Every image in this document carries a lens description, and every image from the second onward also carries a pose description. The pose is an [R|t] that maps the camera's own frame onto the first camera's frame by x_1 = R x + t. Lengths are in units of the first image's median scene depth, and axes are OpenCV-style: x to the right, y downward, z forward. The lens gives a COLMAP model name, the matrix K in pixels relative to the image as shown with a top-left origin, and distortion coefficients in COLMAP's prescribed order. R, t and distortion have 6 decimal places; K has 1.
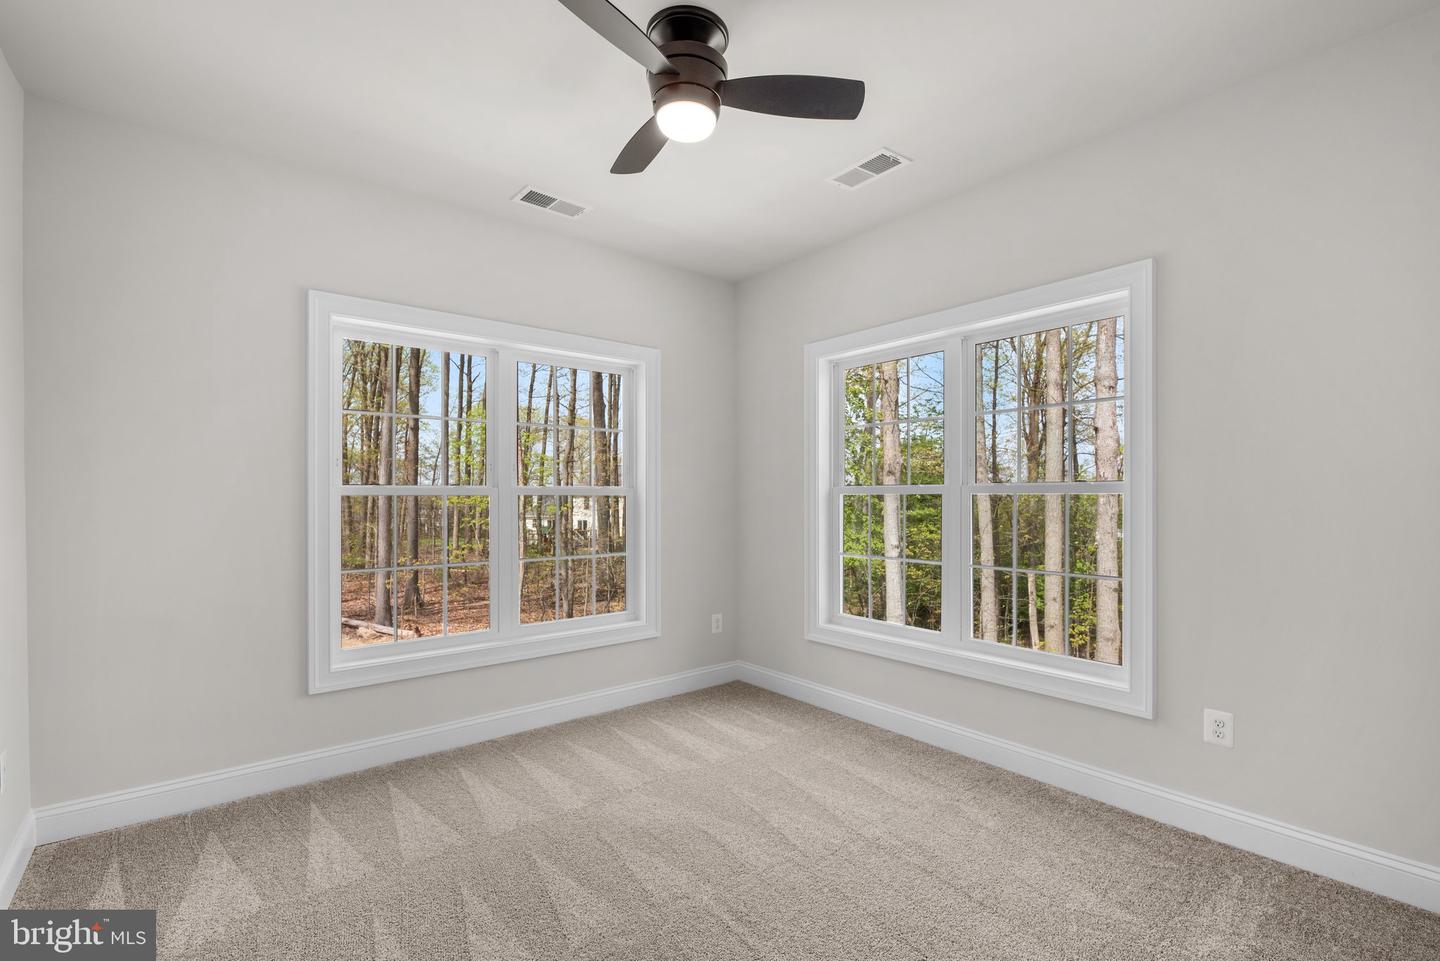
lens RADIAL K [[635.3, 0, 720.0], [0, 635.3, 480.5], [0, 0, 1]] dist [0.002291, -0.001864]
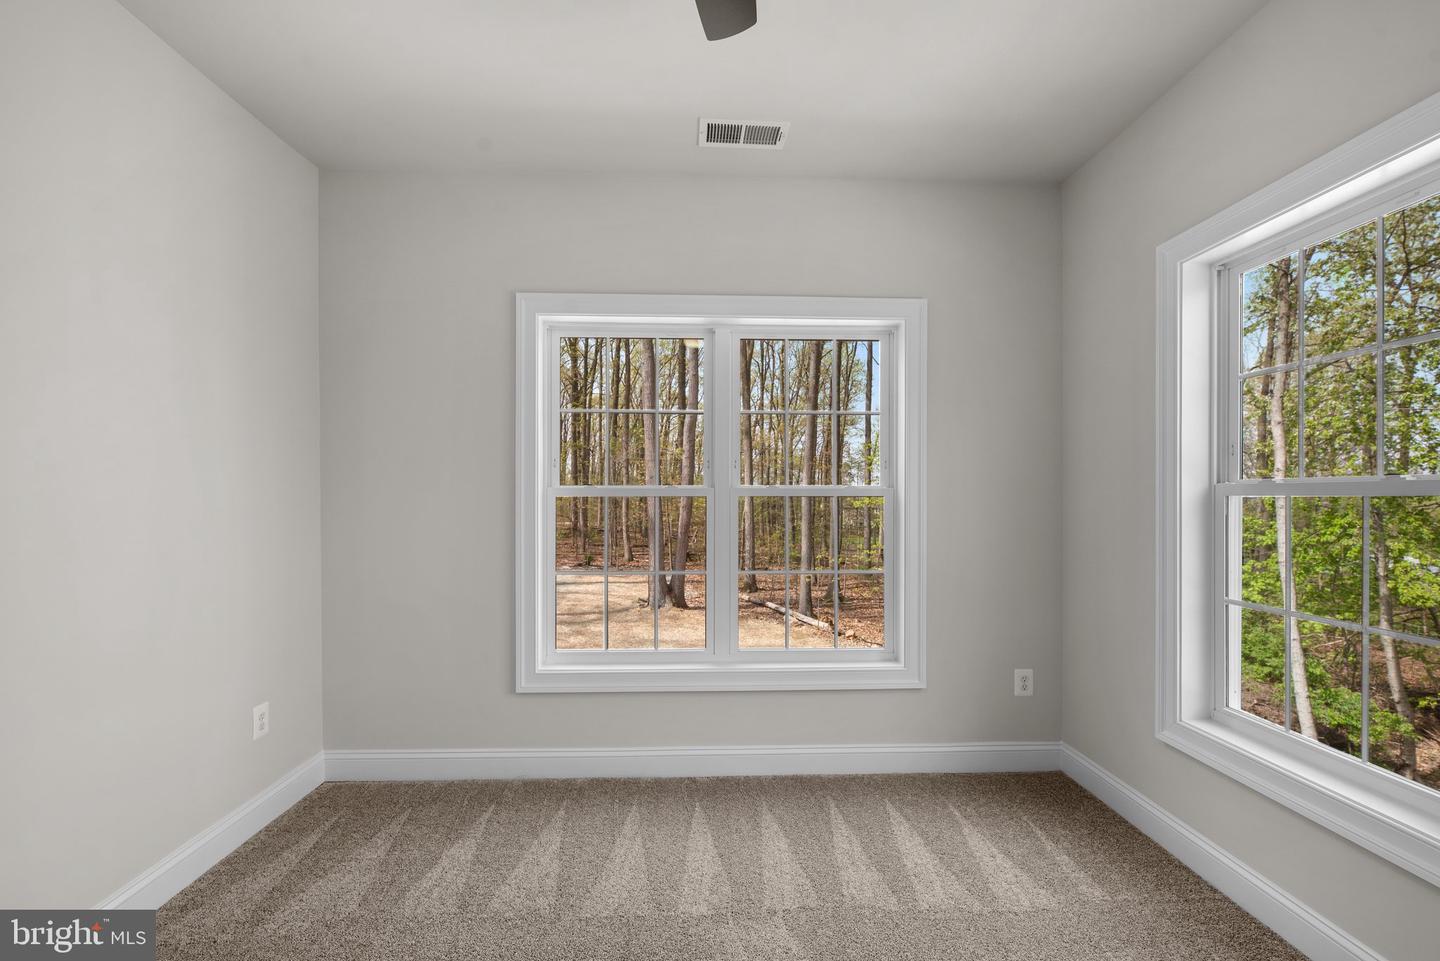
lens RADIAL K [[645.8, 0, 723.3], [0, 645.8, 487.0], [0, 0, 1]] dist [0.001401, -0.000785]
pose [[0.804030, -0.005946, -0.594558, 0.181046], [0.011285, 0.999922, 0.005261, 0.006153], [0.594481, -0.010939, 0.804035, 0.289659]]
